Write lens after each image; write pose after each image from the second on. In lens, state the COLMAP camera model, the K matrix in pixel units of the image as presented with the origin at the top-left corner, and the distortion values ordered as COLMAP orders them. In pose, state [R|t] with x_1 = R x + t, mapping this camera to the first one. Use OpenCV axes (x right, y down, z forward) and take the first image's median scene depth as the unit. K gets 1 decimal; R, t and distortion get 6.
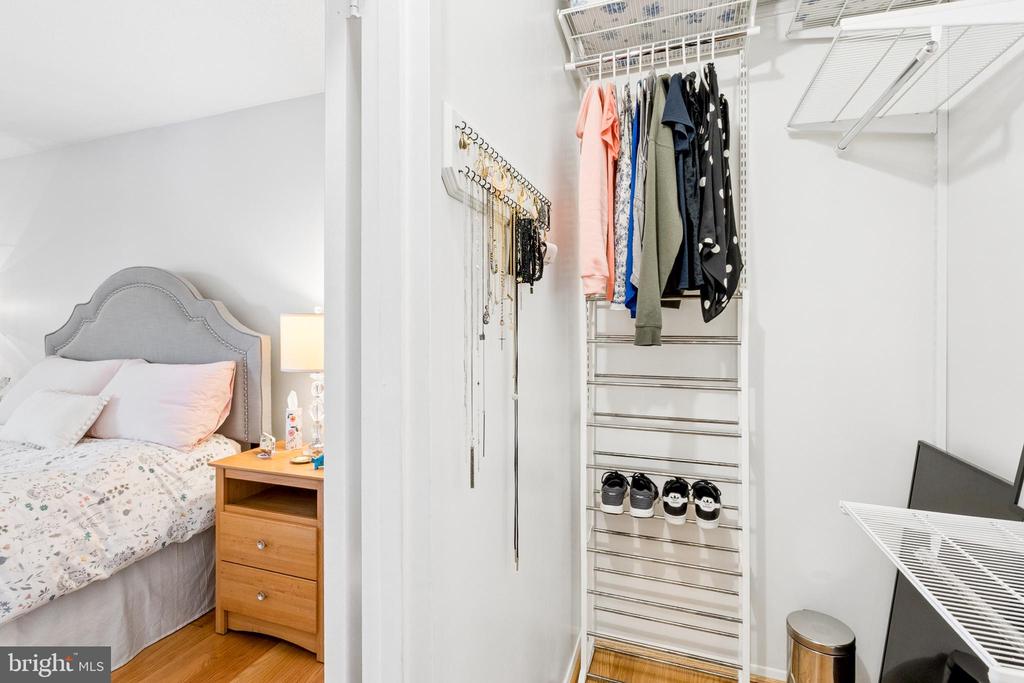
lens RADIAL K [[483.8, 0, 513.0], [0, 483.8, 323.8], [0, 0, 1]] dist [-0.003443, -0.002136]
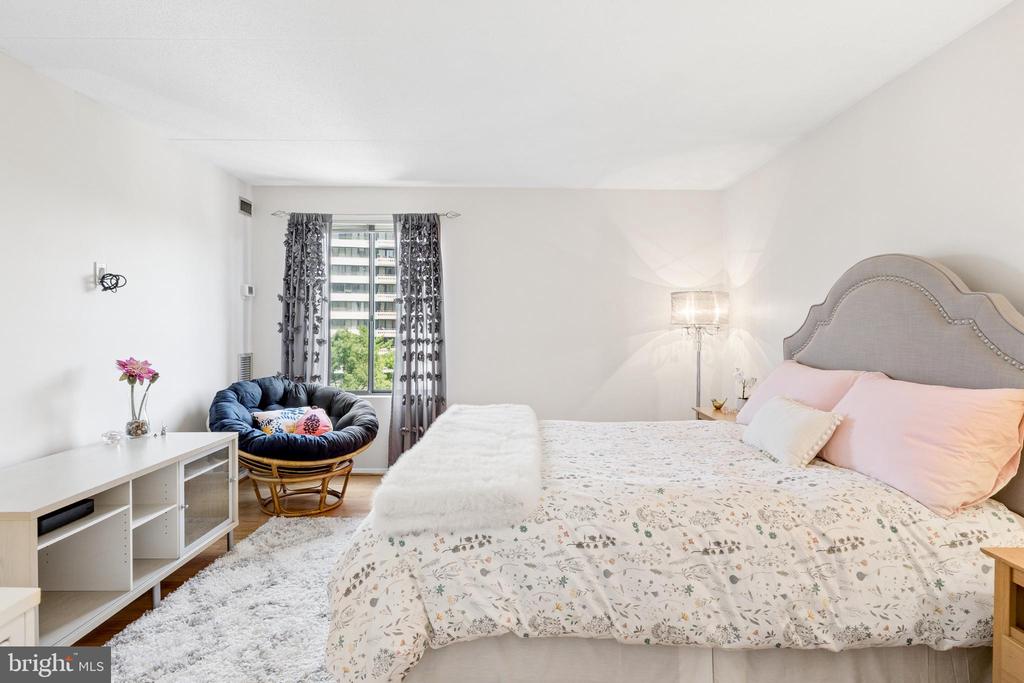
lens RADIAL K [[549.3, 0, 508.8], [0, 549.3, 326.3], [0, 0, 1]] dist [0.024439, -0.013724]
pose [[0.321298, 0.008217, -0.946943, -0.142154], [-0.011482, 0.999923, 0.004781, 0.000105], [0.946909, 0.009337, 0.321367, 0.173200]]
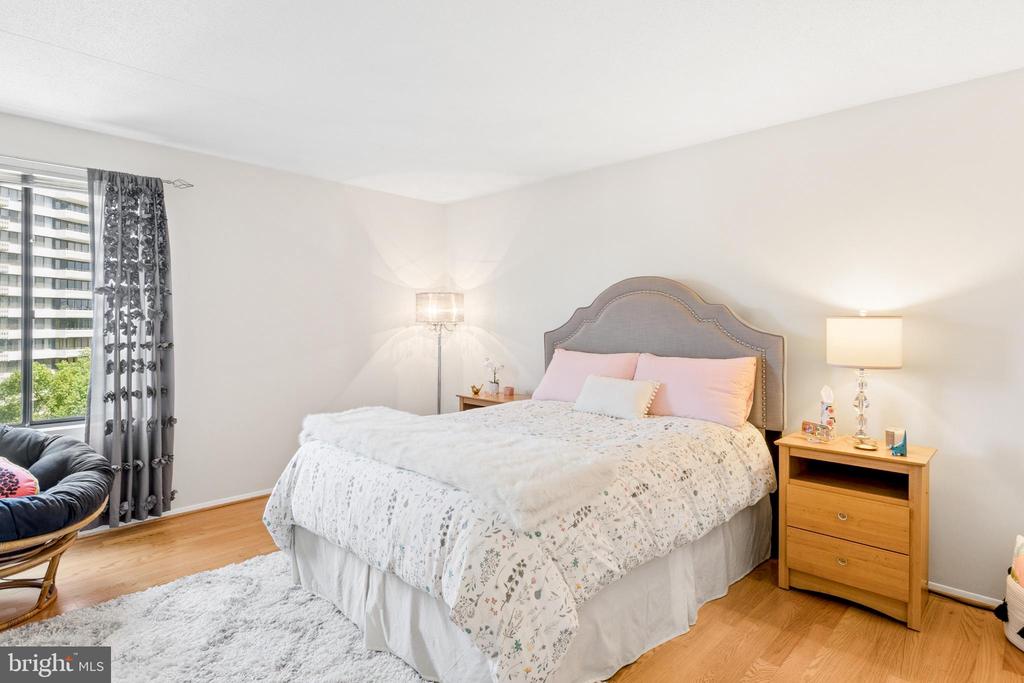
lens RADIAL K [[549.3, 0, 508.8], [0, 549.3, 326.3], [0, 0, 1]] dist [0.024439, -0.013724]
pose [[0.905125, 0.006830, -0.425091, -0.653413], [-0.006053, 0.999977, 0.003180, 0.004101], [0.425102, -0.000305, 0.905145, -0.513222]]
